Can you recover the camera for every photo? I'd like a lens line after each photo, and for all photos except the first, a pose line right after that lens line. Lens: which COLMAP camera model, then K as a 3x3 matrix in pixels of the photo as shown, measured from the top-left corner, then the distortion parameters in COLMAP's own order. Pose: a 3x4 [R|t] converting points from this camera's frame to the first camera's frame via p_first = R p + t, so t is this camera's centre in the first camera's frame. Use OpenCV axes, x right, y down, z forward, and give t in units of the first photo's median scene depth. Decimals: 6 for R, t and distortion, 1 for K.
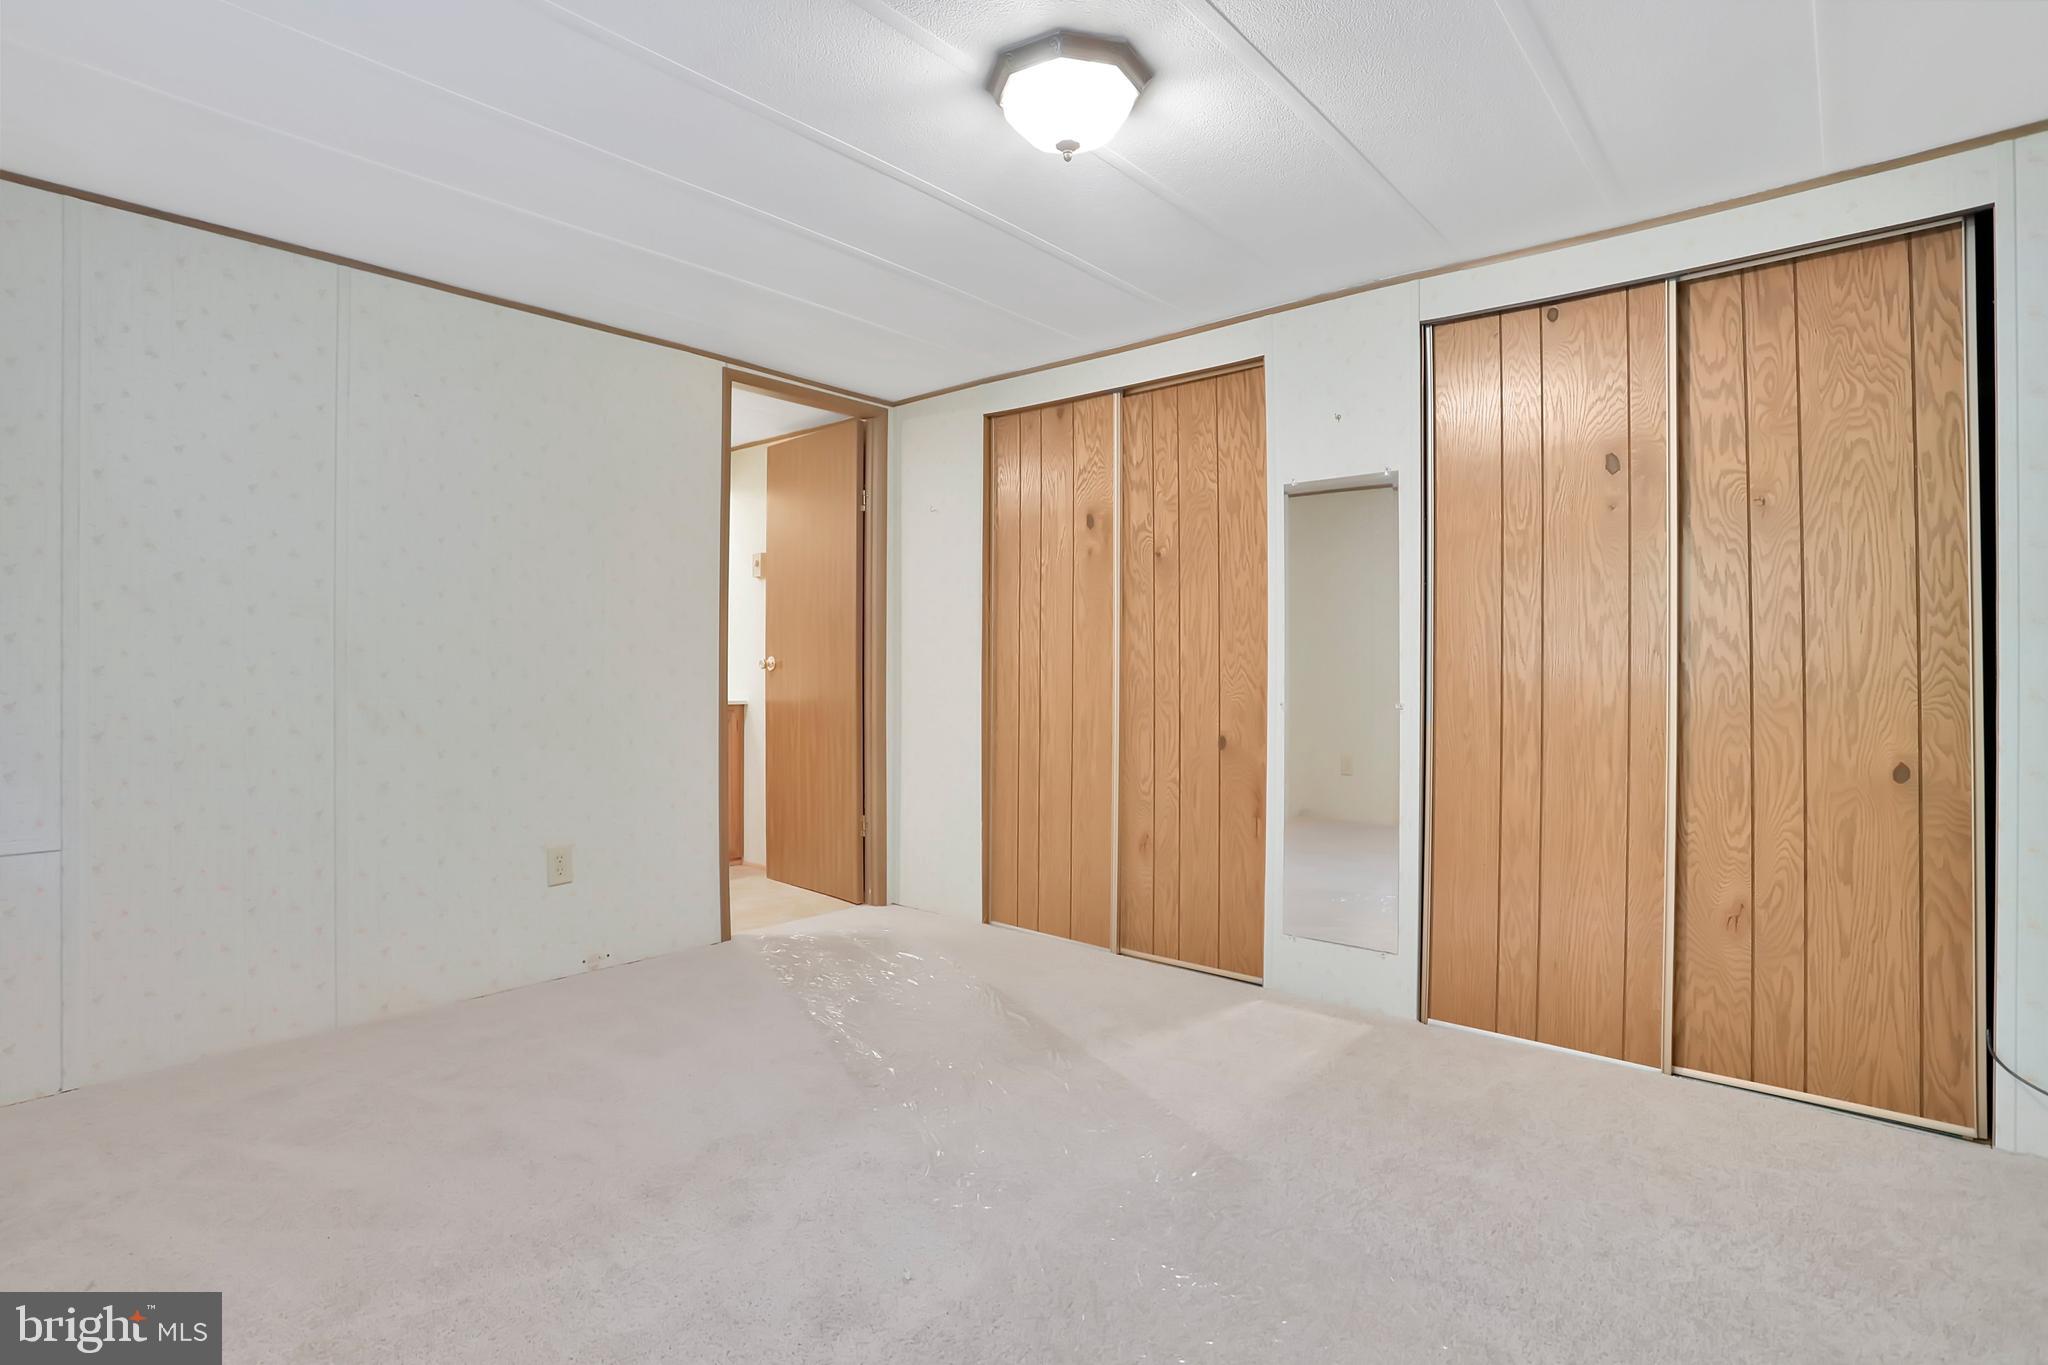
lens RADIAL K [[1006.3, 0, 1062.5], [0, 1006.3, 664.6], [0, 0, 1]] dist [-0.055290, 0.016472]
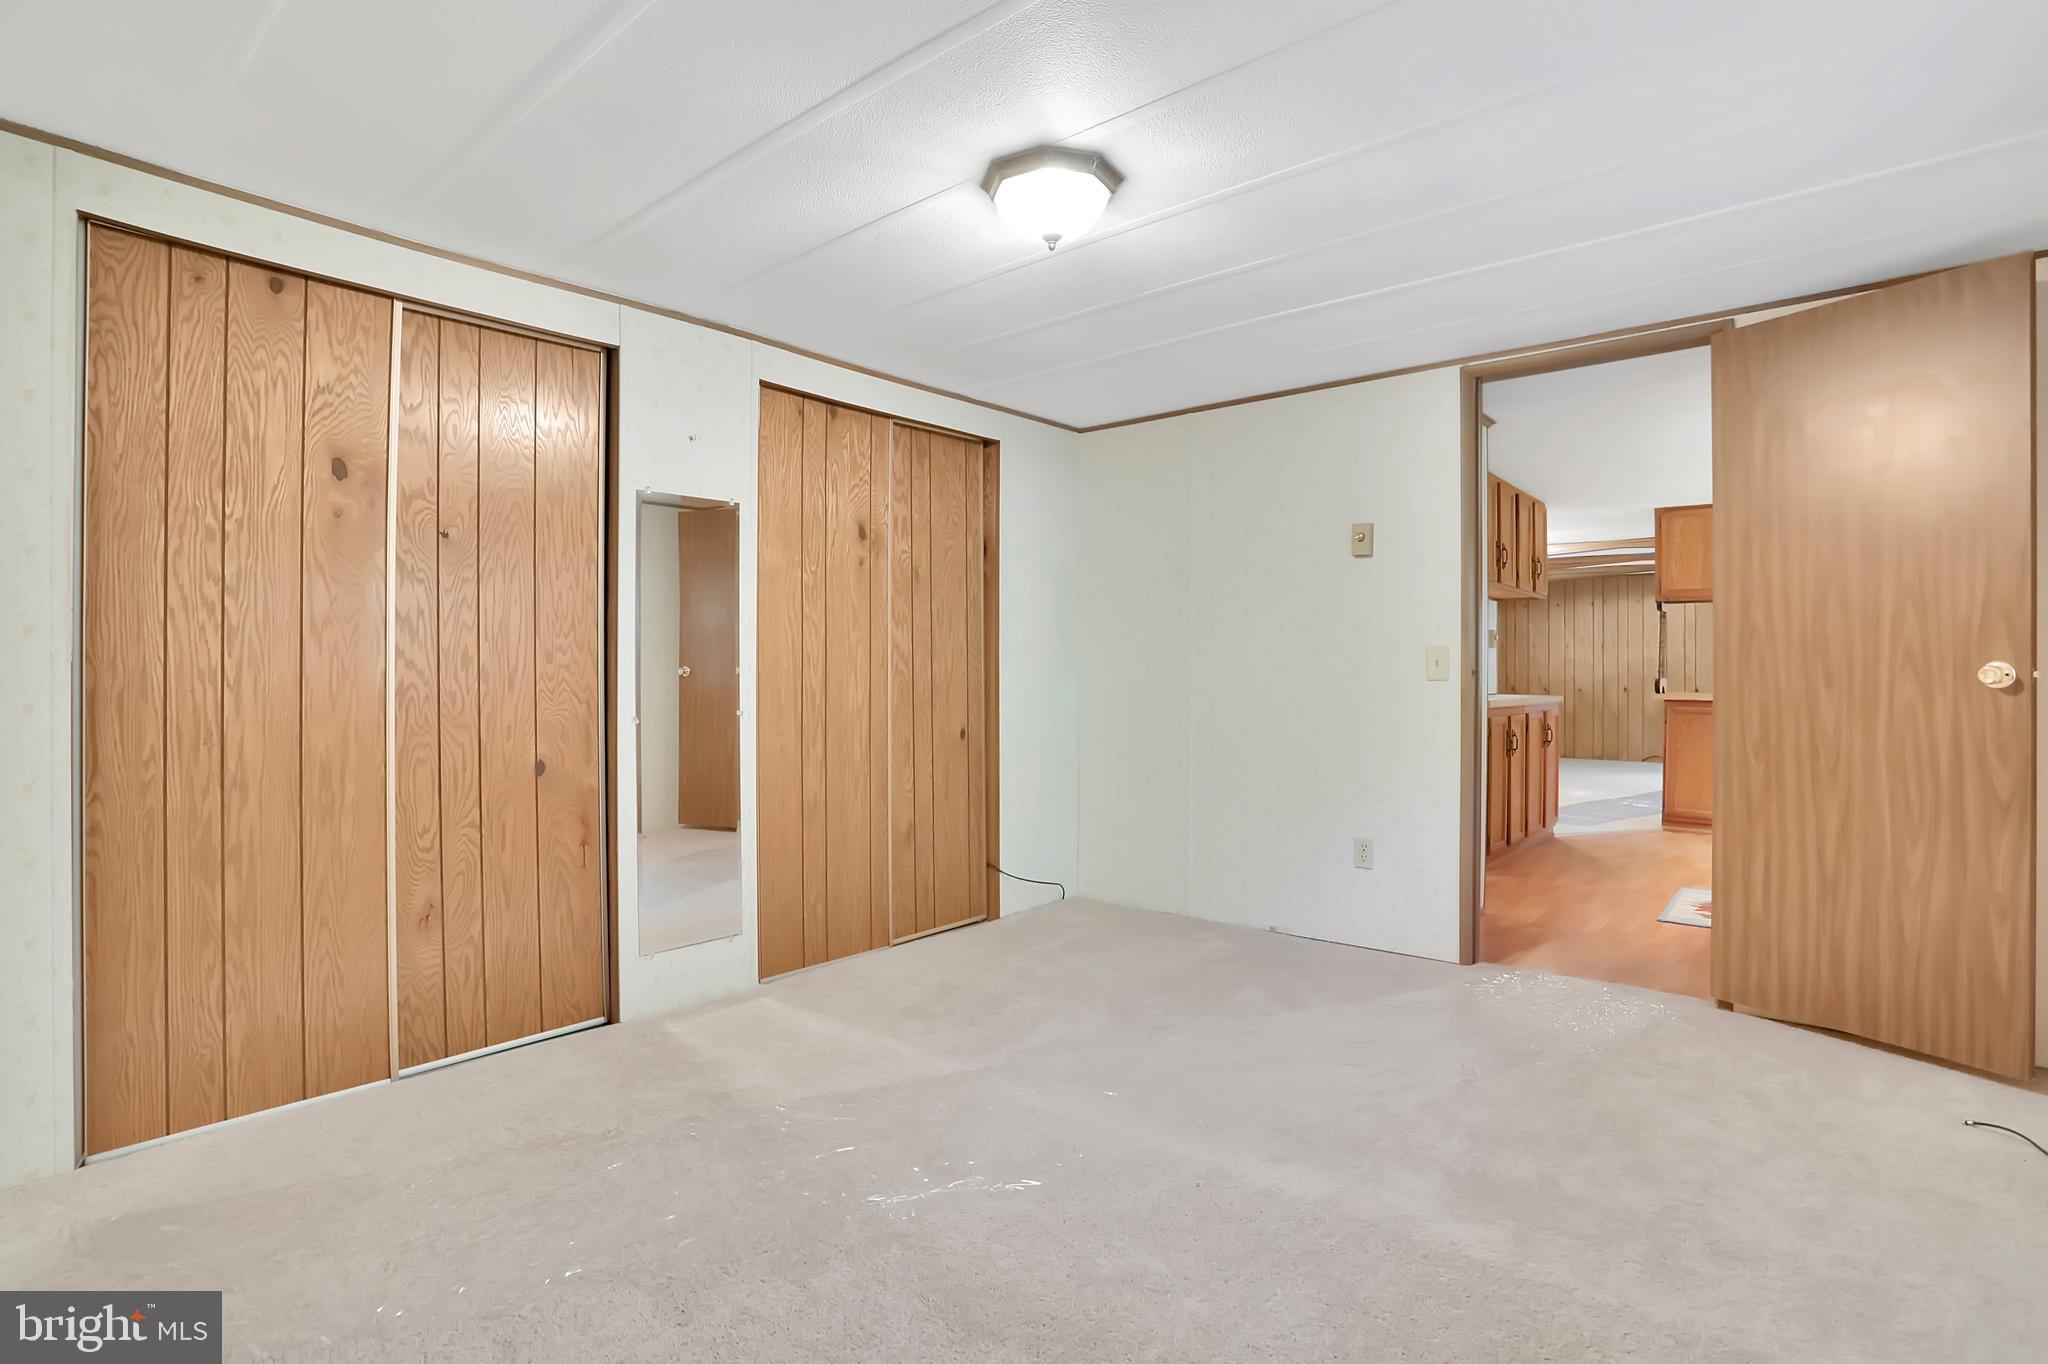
lens RADIAL K [[1006.3, 0, 1027.6], [0, 1006.3, 679.1], [0, 0, 1]] dist [-0.055290, 0.016472]
pose [[0.022032, -0.005755, 0.999741, -0.657084], [0.007293, 0.999958, 0.005595, -0.000267], [-0.999731, 0.007168, 0.022073, 0.546971]]
